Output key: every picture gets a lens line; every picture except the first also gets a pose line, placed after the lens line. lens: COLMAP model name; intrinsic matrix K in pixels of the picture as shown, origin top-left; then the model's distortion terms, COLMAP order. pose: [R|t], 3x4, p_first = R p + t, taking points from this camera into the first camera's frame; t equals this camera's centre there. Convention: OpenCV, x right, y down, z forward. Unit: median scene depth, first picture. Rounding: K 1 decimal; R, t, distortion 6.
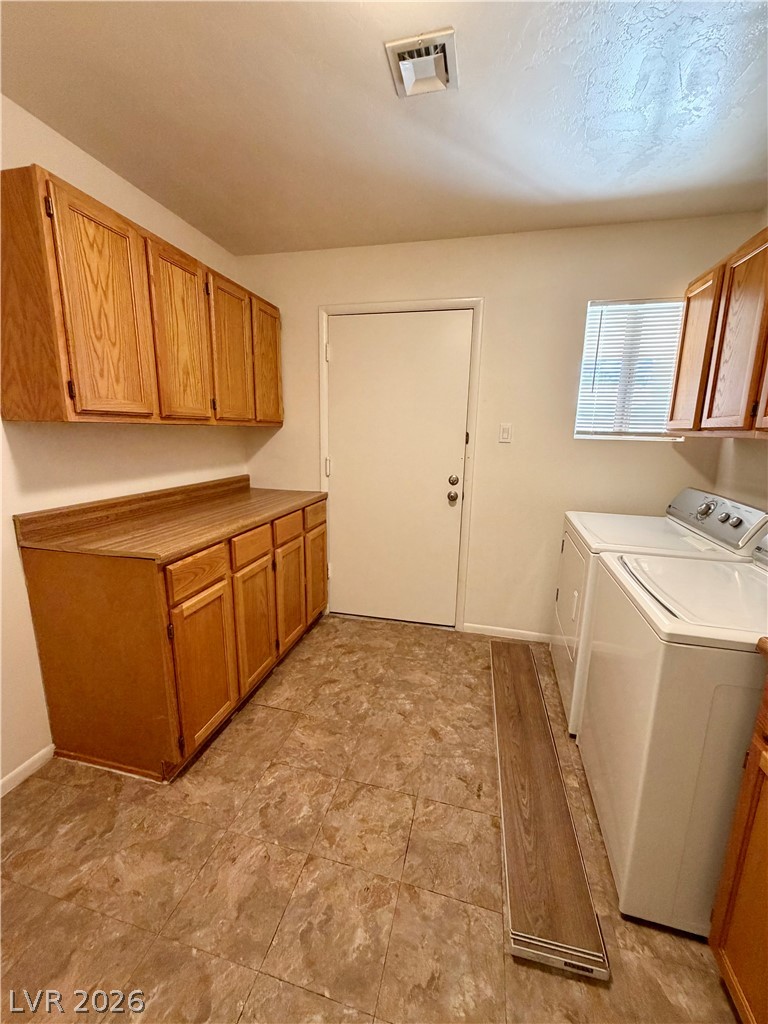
lens RADIAL K [[409.3, 0, 384.1], [0, 409.3, 507.6], [0, 0, 1]] dist [-0.000706, -0.000109]
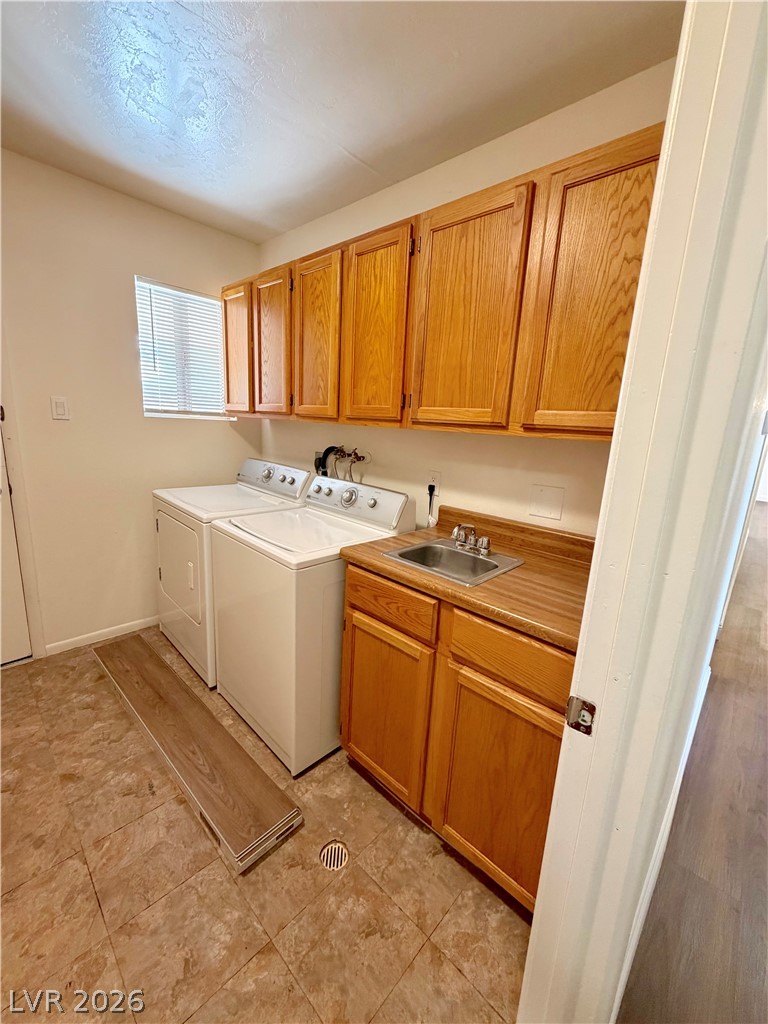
lens RADIAL K [[409.3, 0, 384.1], [0, 409.3, 507.6], [0, 0, 1]] dist [-0.000706, -0.000109]
pose [[0.491681, -0.170736, 0.853873, -0.179819], [0.118394, 0.984591, 0.128699, -0.014749], [-0.862689, 0.037815, 0.504319, 0.016883]]
